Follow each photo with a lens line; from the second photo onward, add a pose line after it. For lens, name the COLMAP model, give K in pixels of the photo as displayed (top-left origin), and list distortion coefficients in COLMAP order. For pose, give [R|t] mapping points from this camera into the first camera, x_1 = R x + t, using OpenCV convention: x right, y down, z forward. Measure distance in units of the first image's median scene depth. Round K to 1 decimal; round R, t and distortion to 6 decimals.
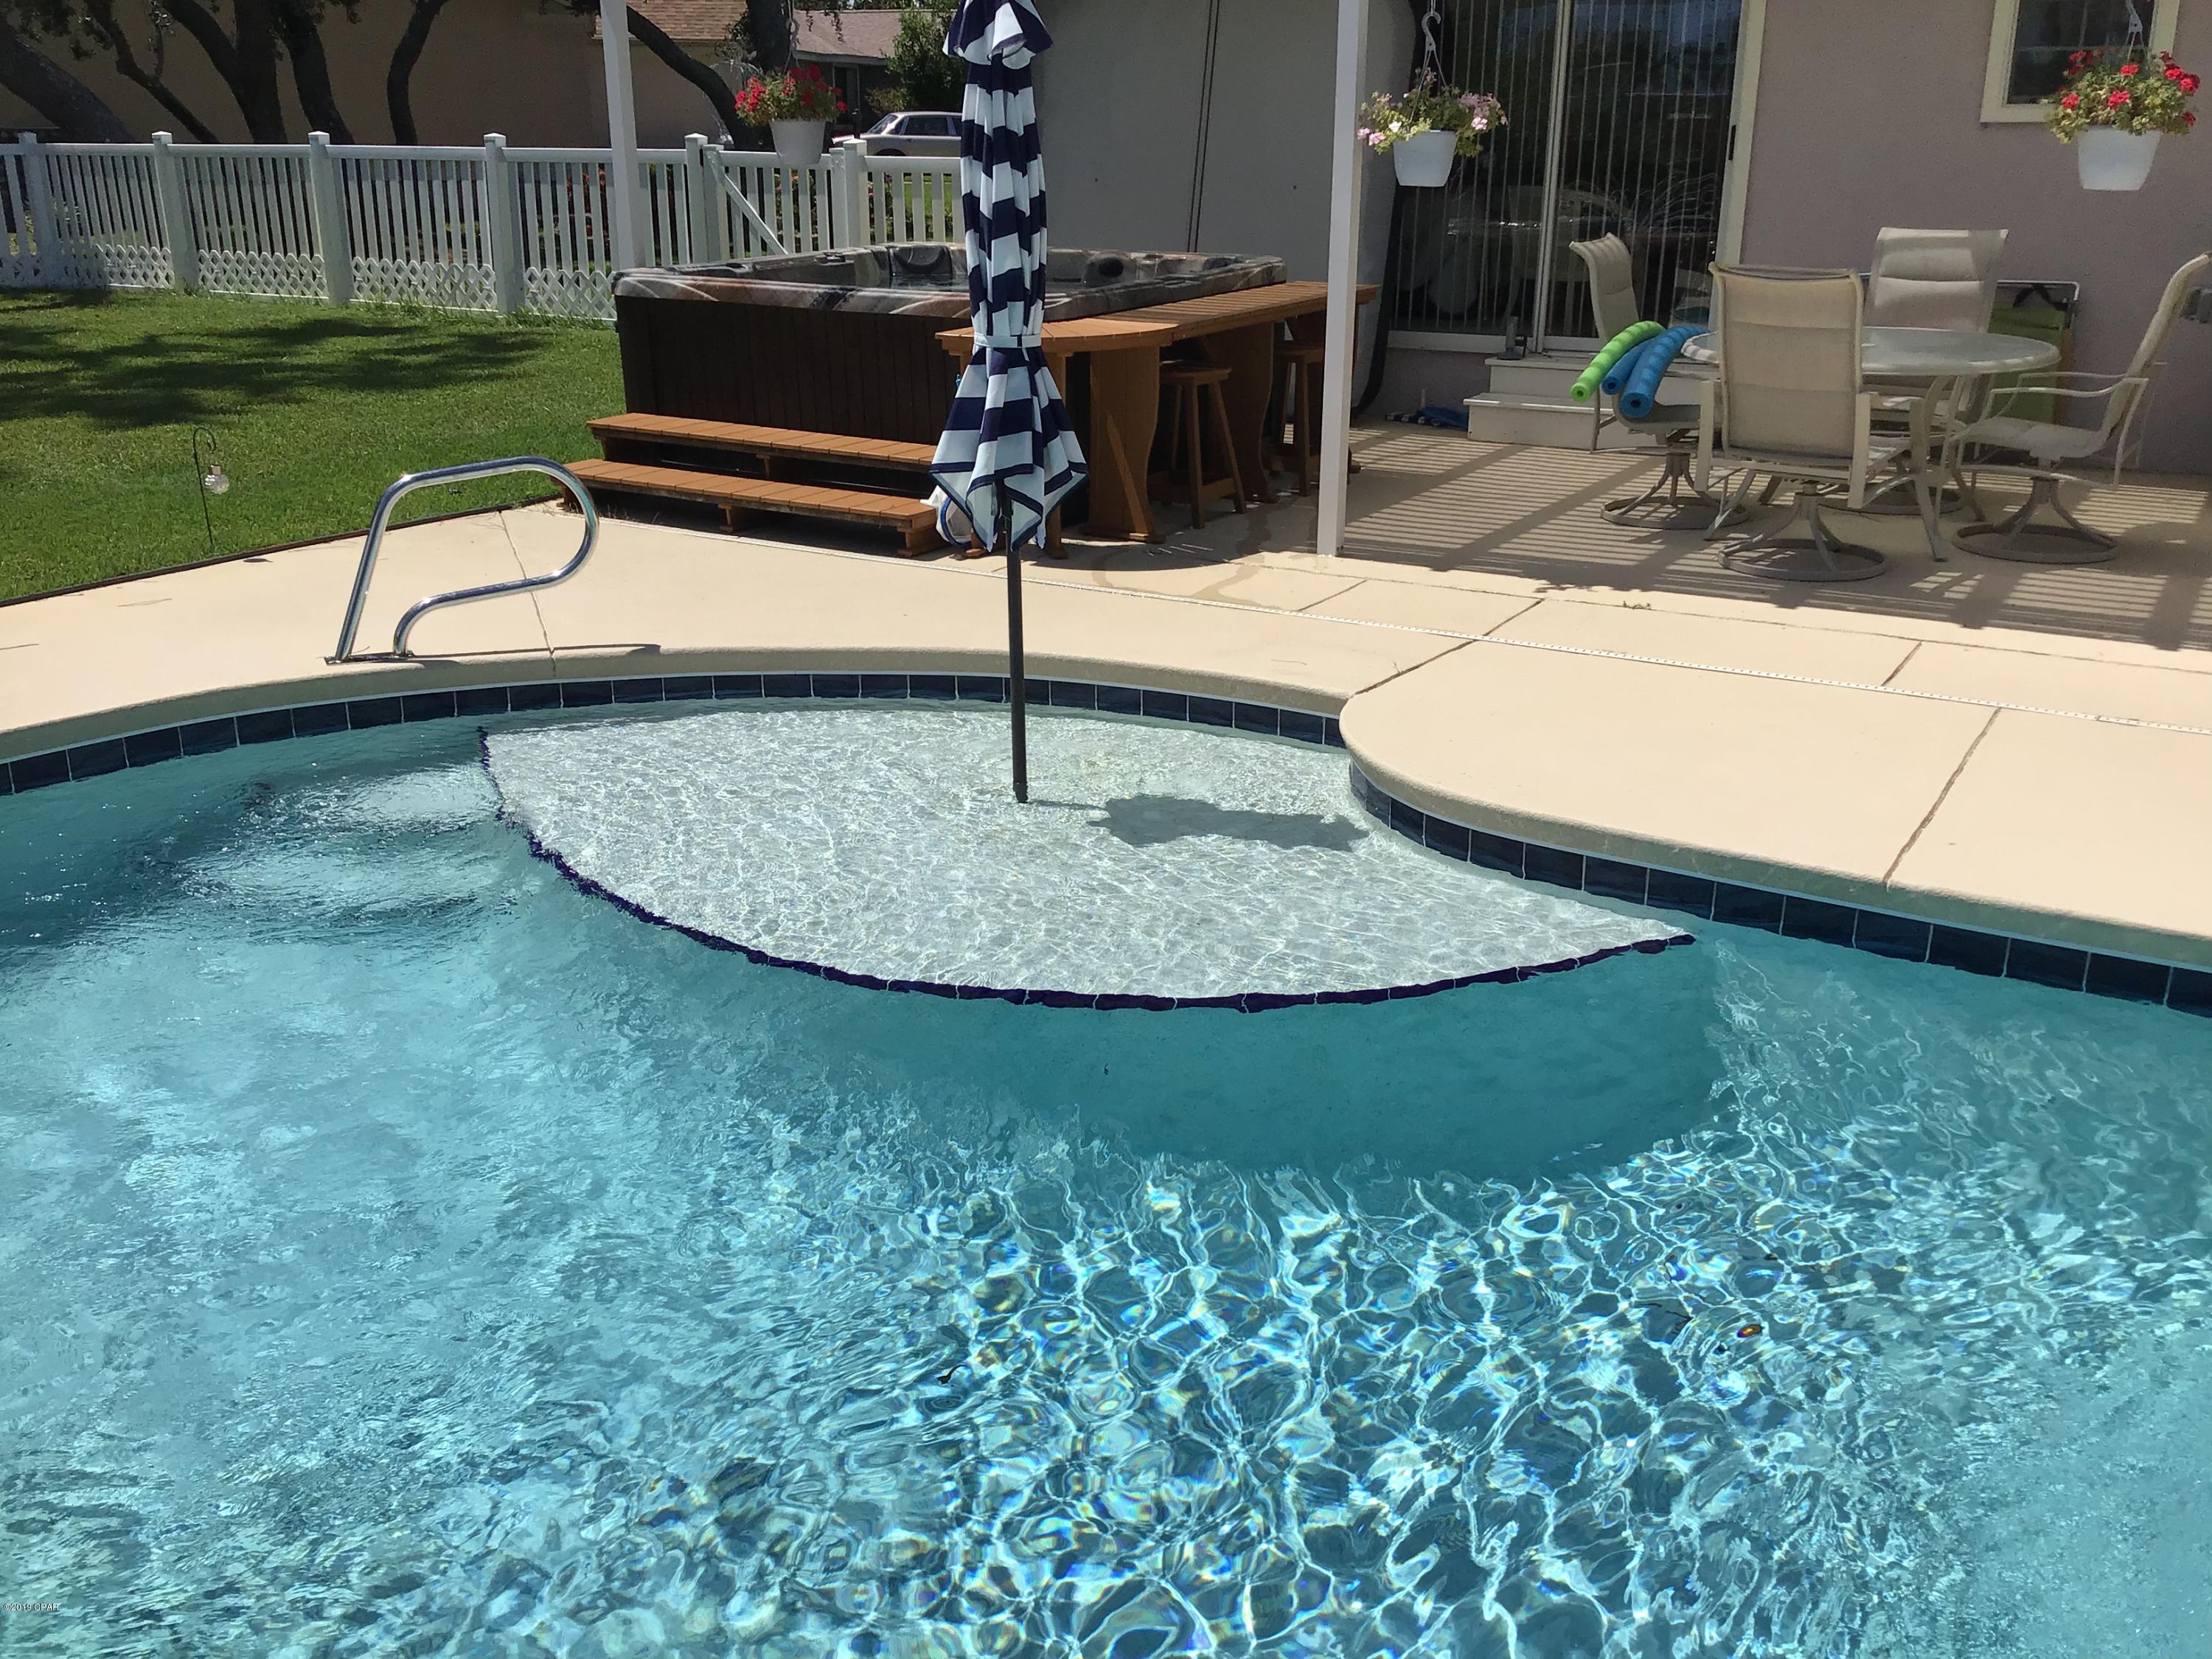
lens RADIAL K [[2020.4, 0, 1103.3], [0, 2020.4, 825.1], [0, 0, 1]] dist [0.020874, 0.000000]
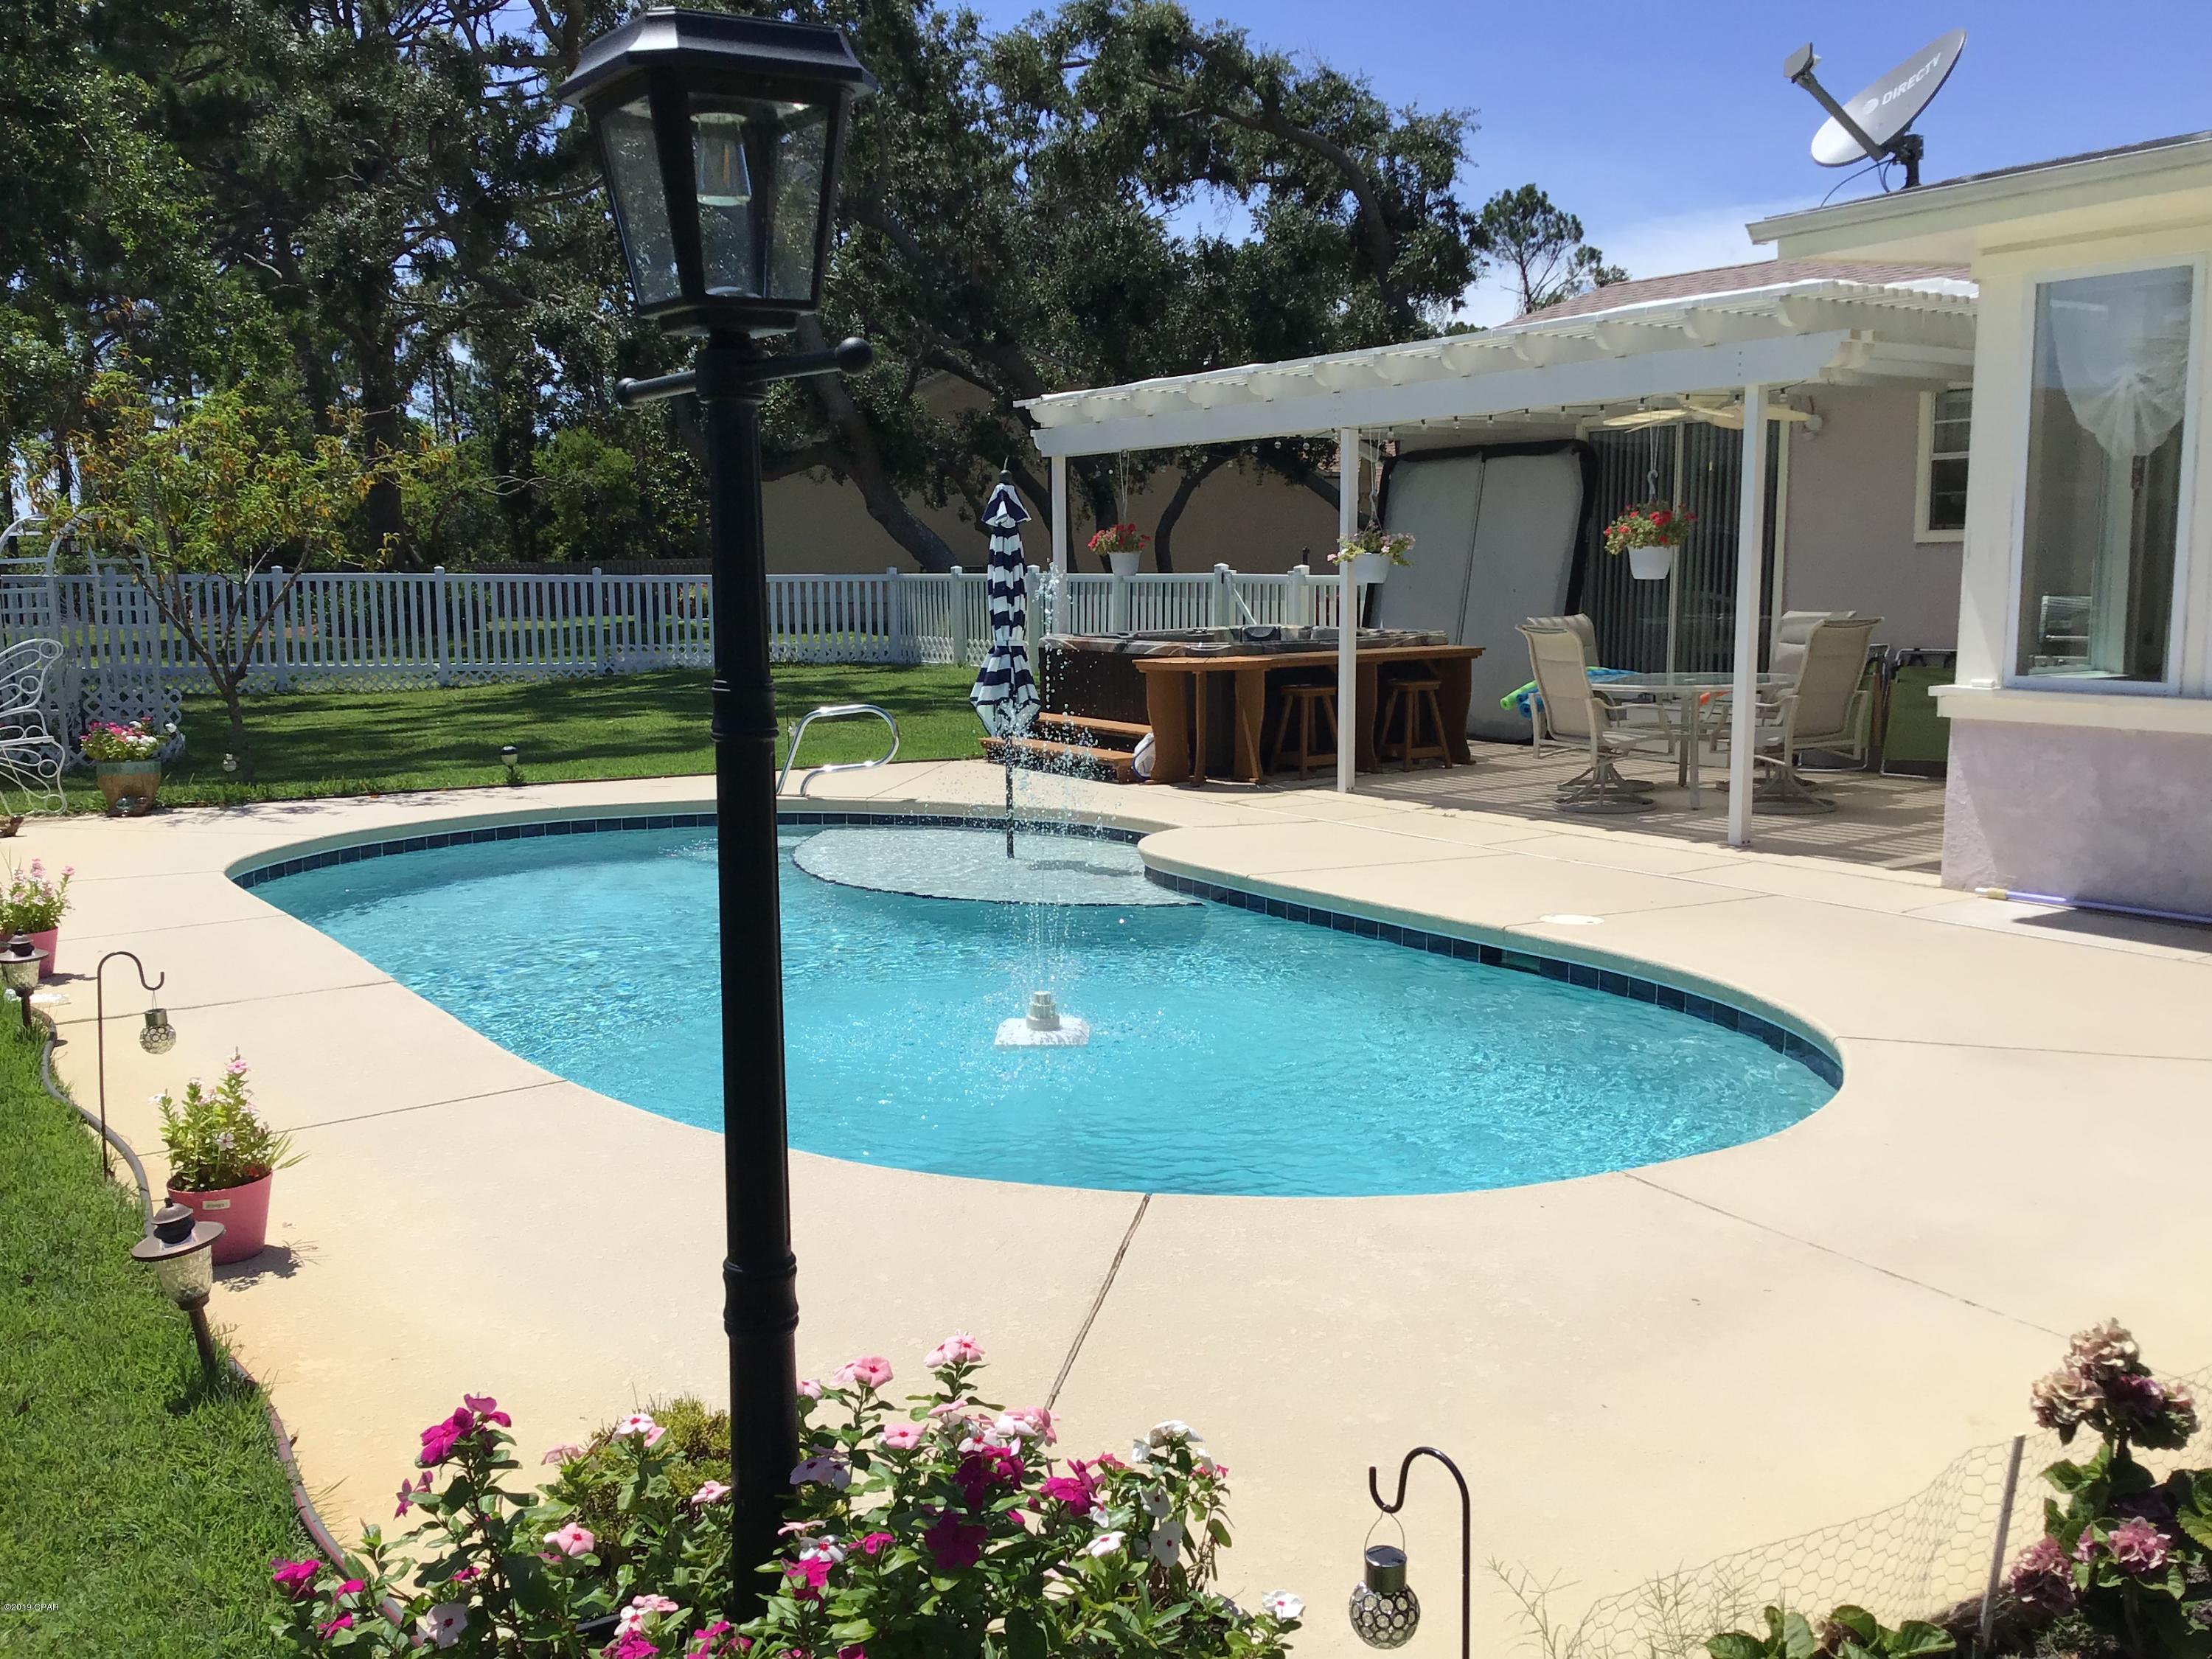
lens RADIAL K [[2020.4, 0, 1105.3], [0, 2020.4, 832.9], [0, 0, 1]] dist [0.020874, 0.000000]
pose [[0.896348, 0.049441, -0.440585, 1.038489], [-0.135252, 0.976884, -0.165542, 0.316108], [0.422216, 0.207973, 0.882316, -0.867568]]
